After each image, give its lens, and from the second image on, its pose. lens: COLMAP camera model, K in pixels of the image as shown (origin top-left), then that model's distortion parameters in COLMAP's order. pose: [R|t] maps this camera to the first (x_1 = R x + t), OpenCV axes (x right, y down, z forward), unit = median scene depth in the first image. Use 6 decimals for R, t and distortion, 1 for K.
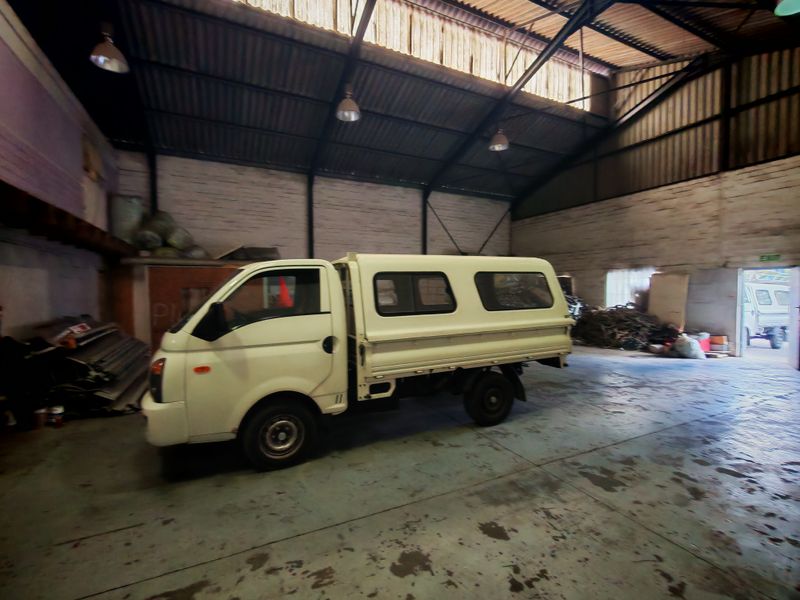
lens RADIAL K [[364.2, 0, 399.5], [0, 364.2, 303.6], [0, 0, 1]] dist [-0.001051, 0.000814]
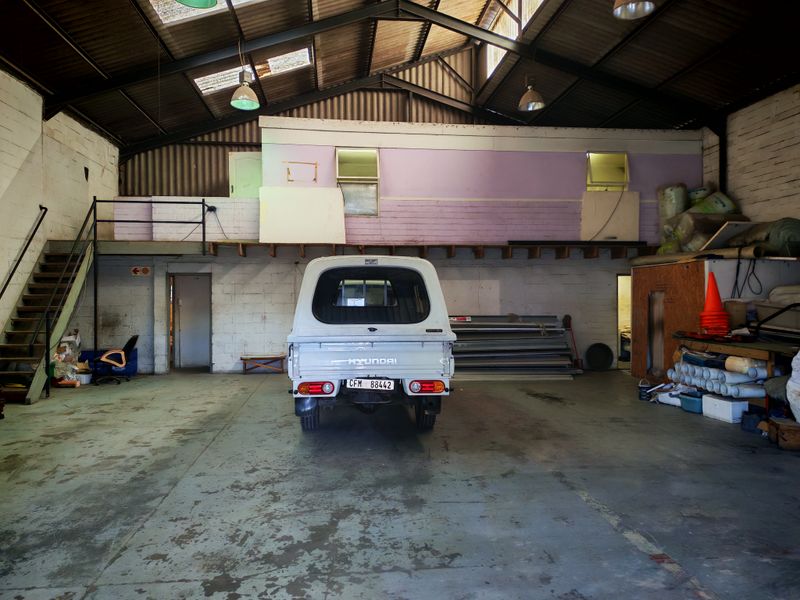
lens RADIAL K [[601.5, 0, 393.6], [0, 601.5, 292.4], [0, 0, 1]] dist [0.068200, -0.057486]
pose [[-0.349618, 0.001797, -0.936890, 0.956444], [-0.032250, 0.999382, 0.013951, -0.043285], [0.936337, 0.035092, -0.349345, 0.985055]]
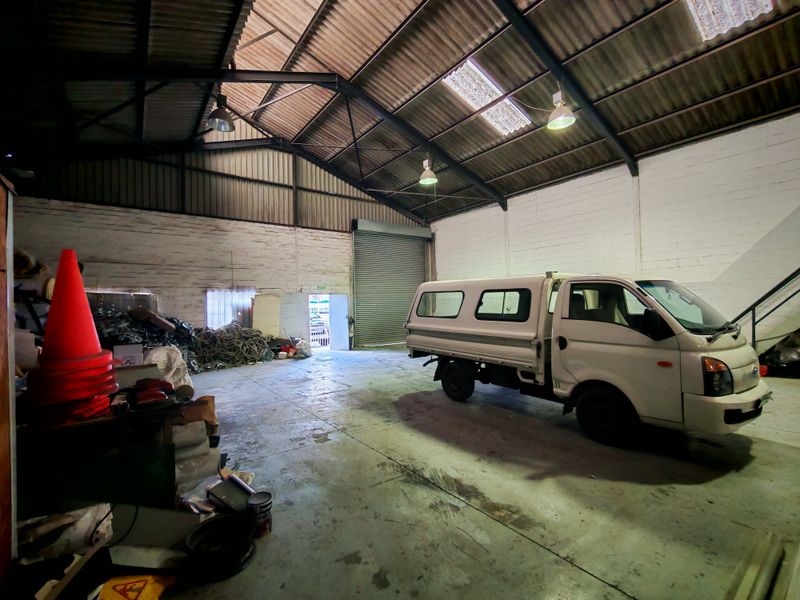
lens RADIAL K [[364.2, 0, 401.4], [0, 364.2, 298.1], [0, 0, 1]] dist [-0.001051, 0.000814]
pose [[-0.179171, 0.013694, 0.983723, -0.669157], [0.050003, 0.998738, -0.004796, -0.051990], [-0.982546, 0.048330, -0.179629, 0.932102]]
